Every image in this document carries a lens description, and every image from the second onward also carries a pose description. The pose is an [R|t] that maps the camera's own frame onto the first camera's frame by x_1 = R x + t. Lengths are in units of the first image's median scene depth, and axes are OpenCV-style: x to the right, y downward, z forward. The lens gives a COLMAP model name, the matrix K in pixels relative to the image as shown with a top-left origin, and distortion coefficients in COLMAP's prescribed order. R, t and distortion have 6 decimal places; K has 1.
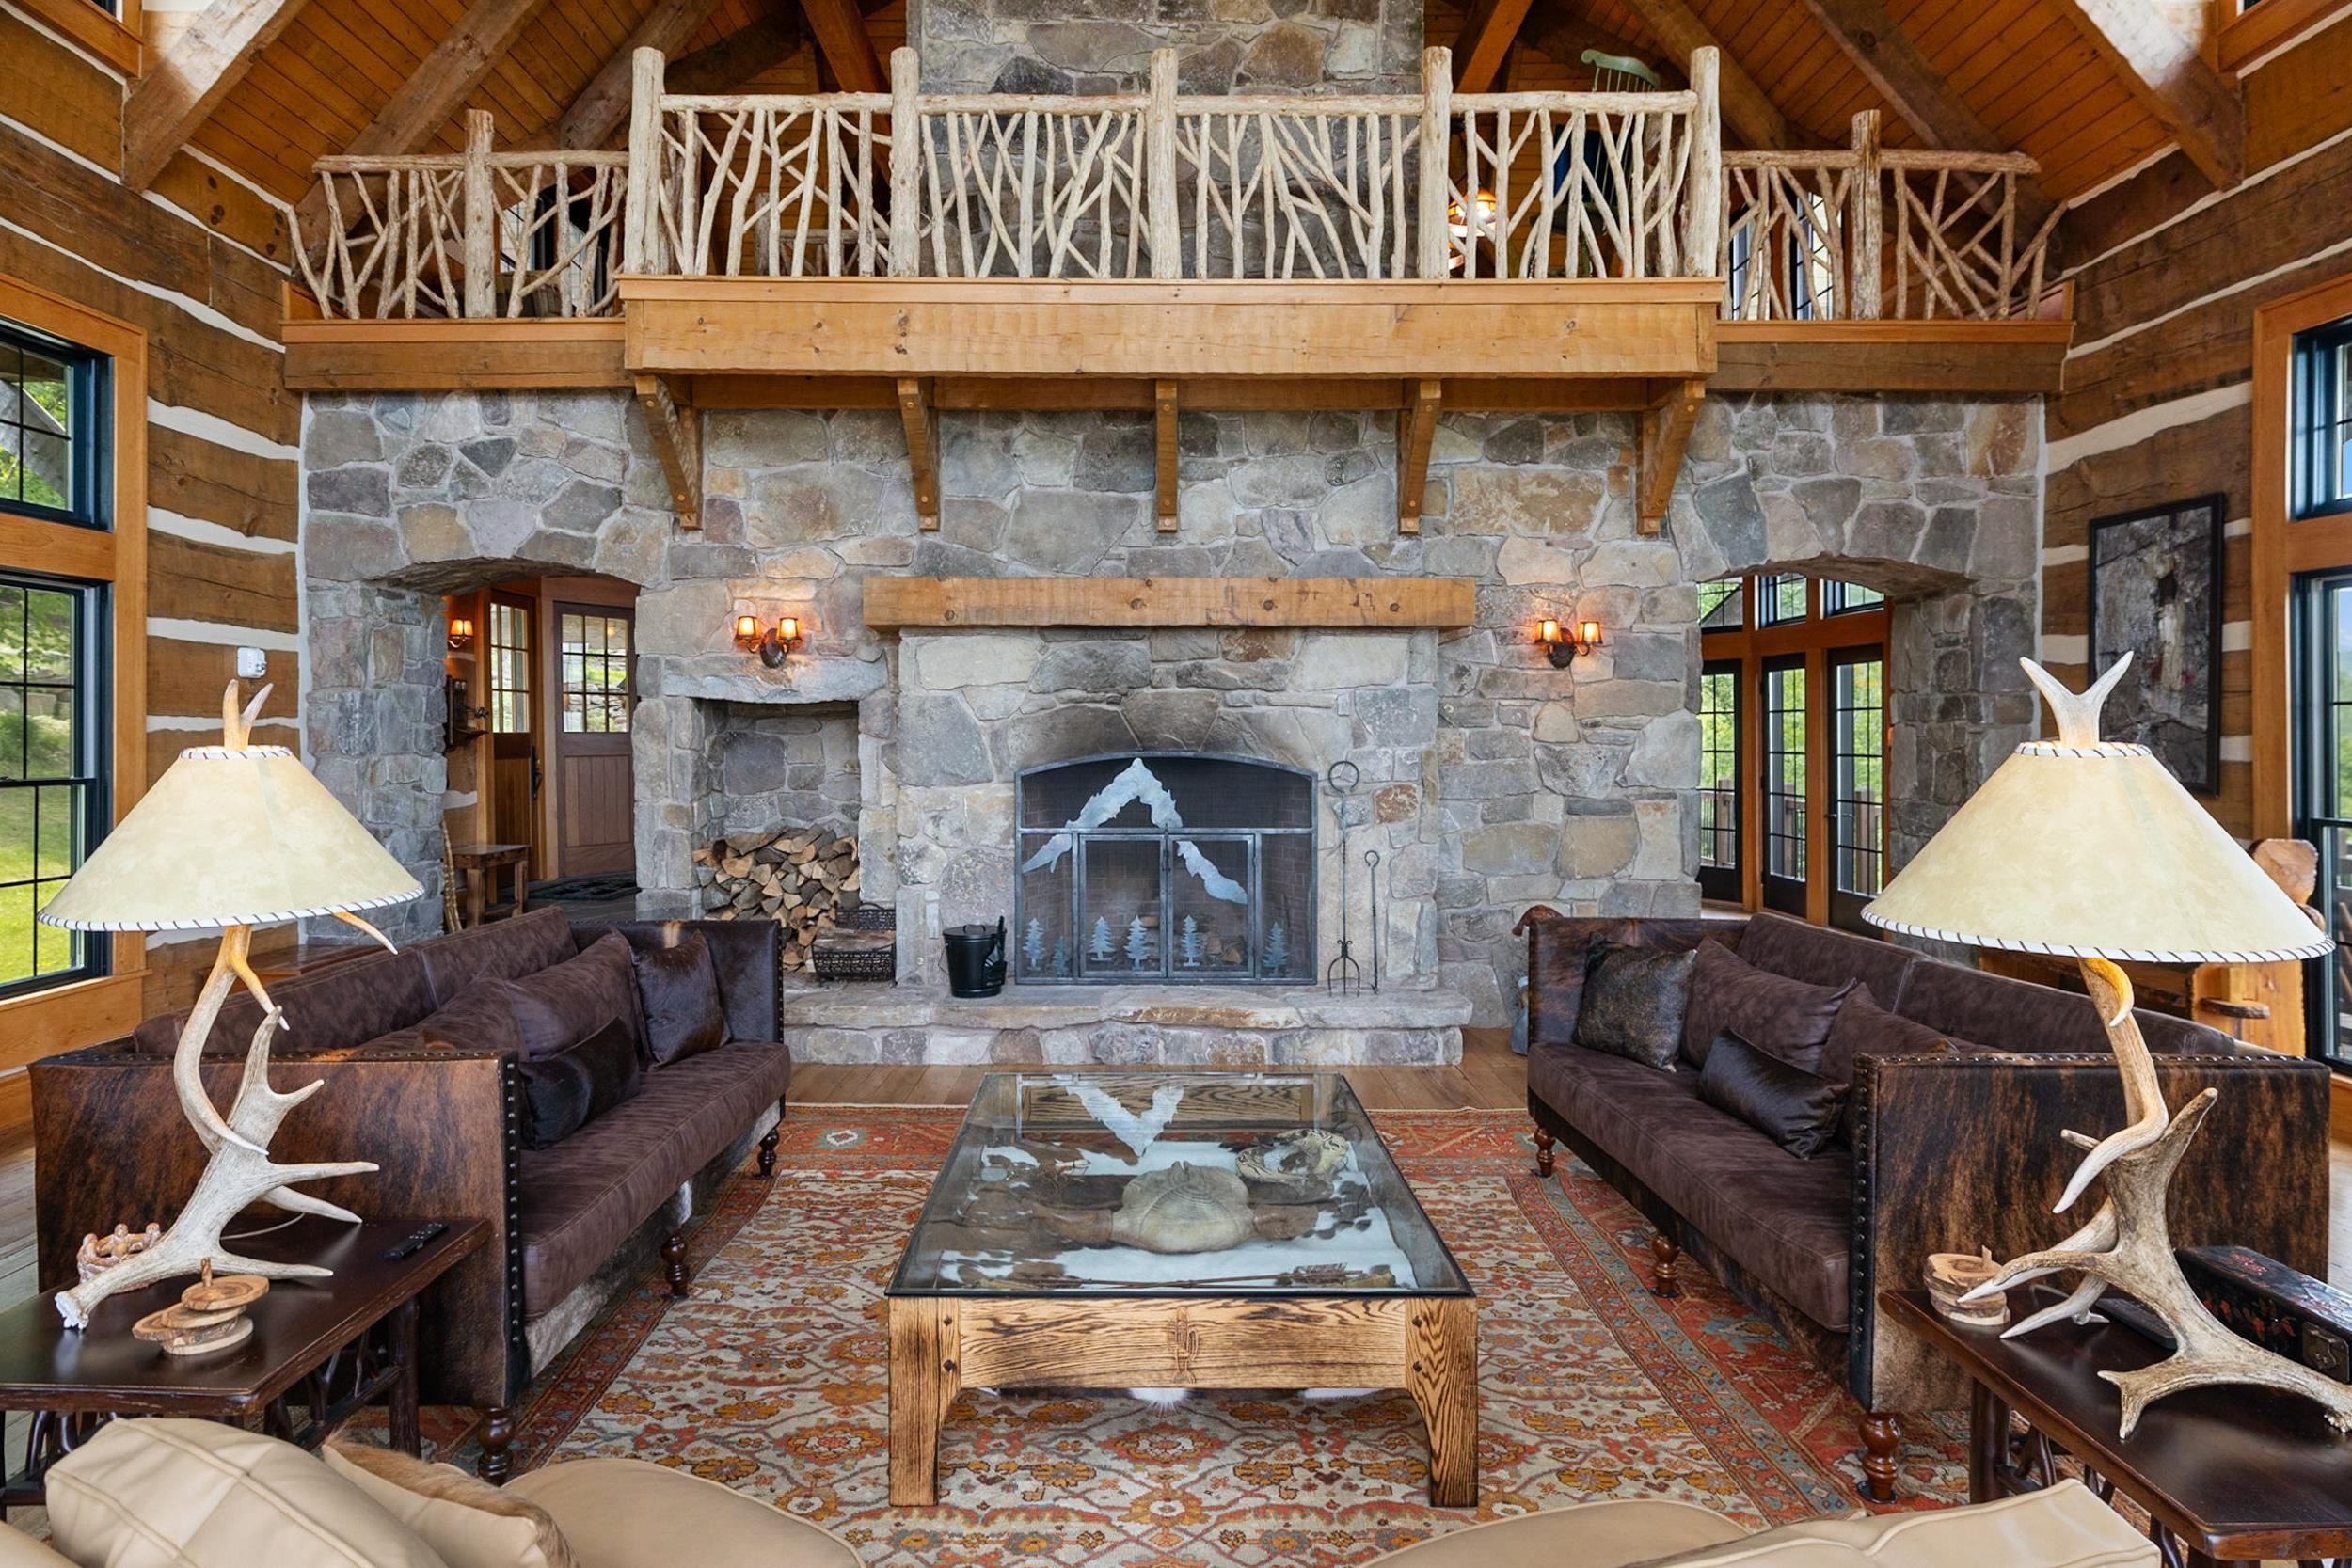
lens RADIAL K [[1304.9, 0, 1131.7], [0, 1304.9, 737.7], [0, 0, 1]] dist [-0.001307, -0.000022]
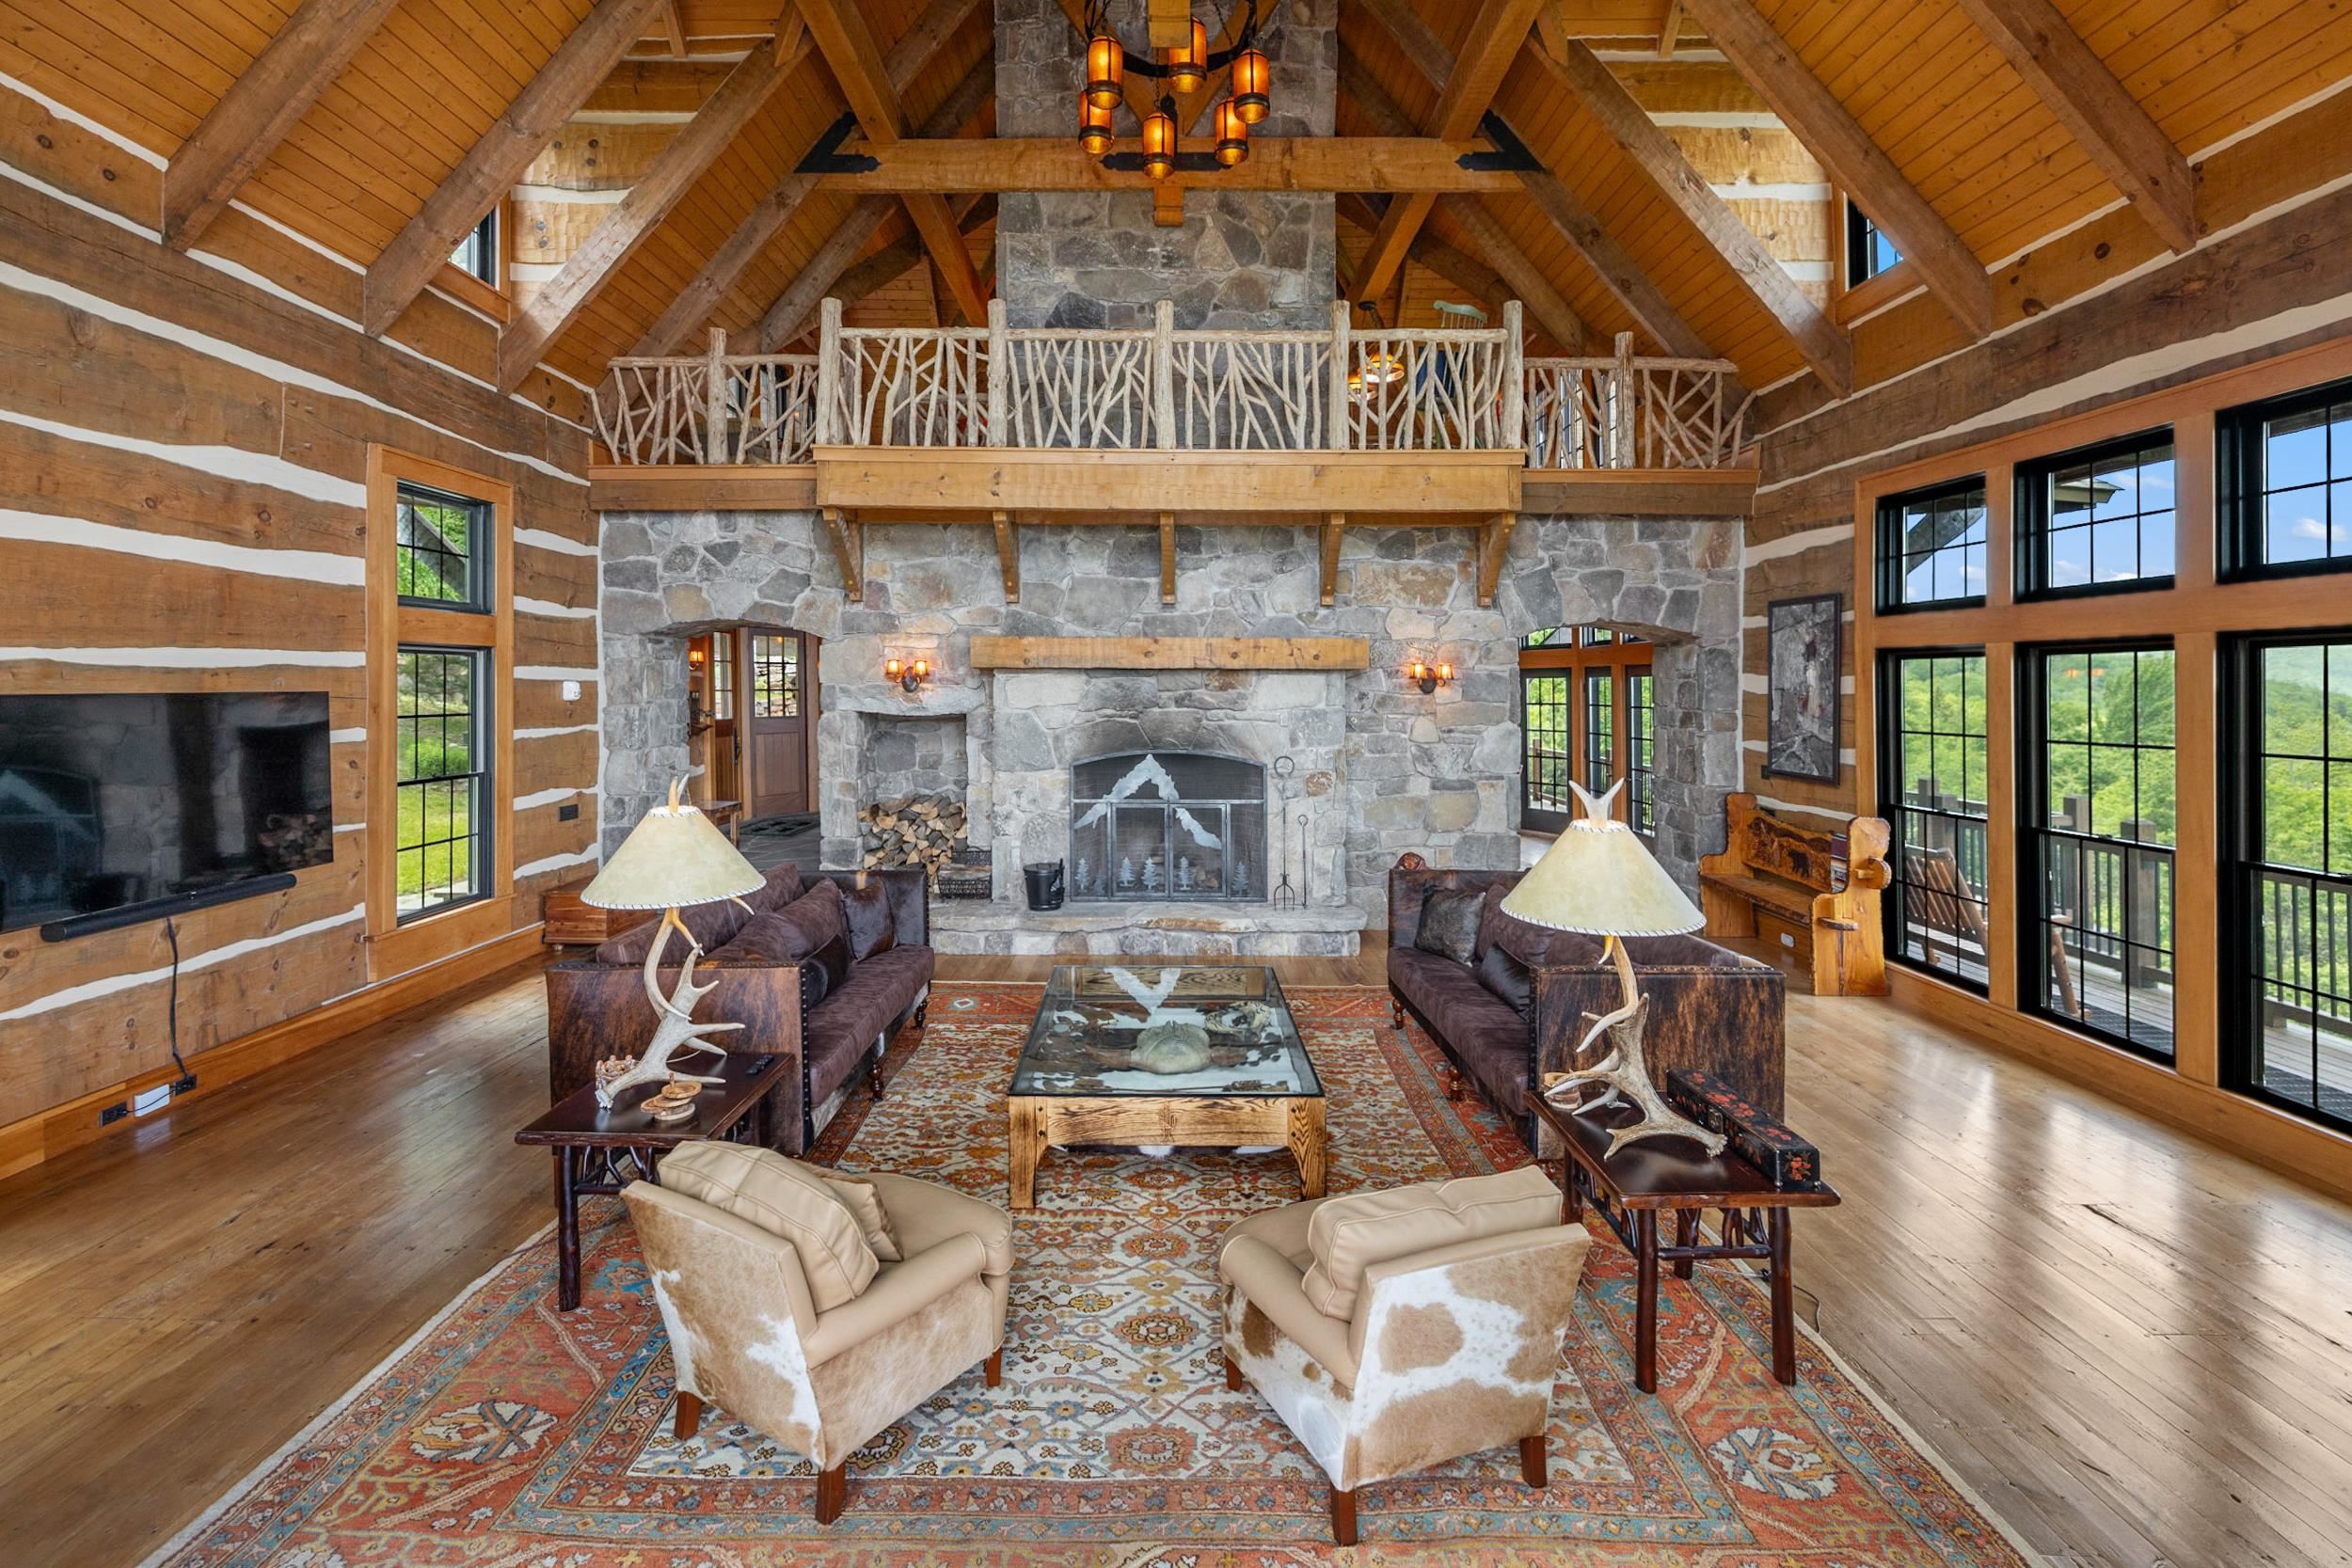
lens RADIAL K [[990.6, 0, 1136.2], [0, 990.6, 690.6], [0, 0, 1]] dist [0.000157, -0.001013]
pose [[0.999863, -0.003619, -0.016170, 0.008389], [0.003621, 0.999993, 0.000080, -0.062089], [0.016170, -0.000139, 0.999869, -0.171023]]
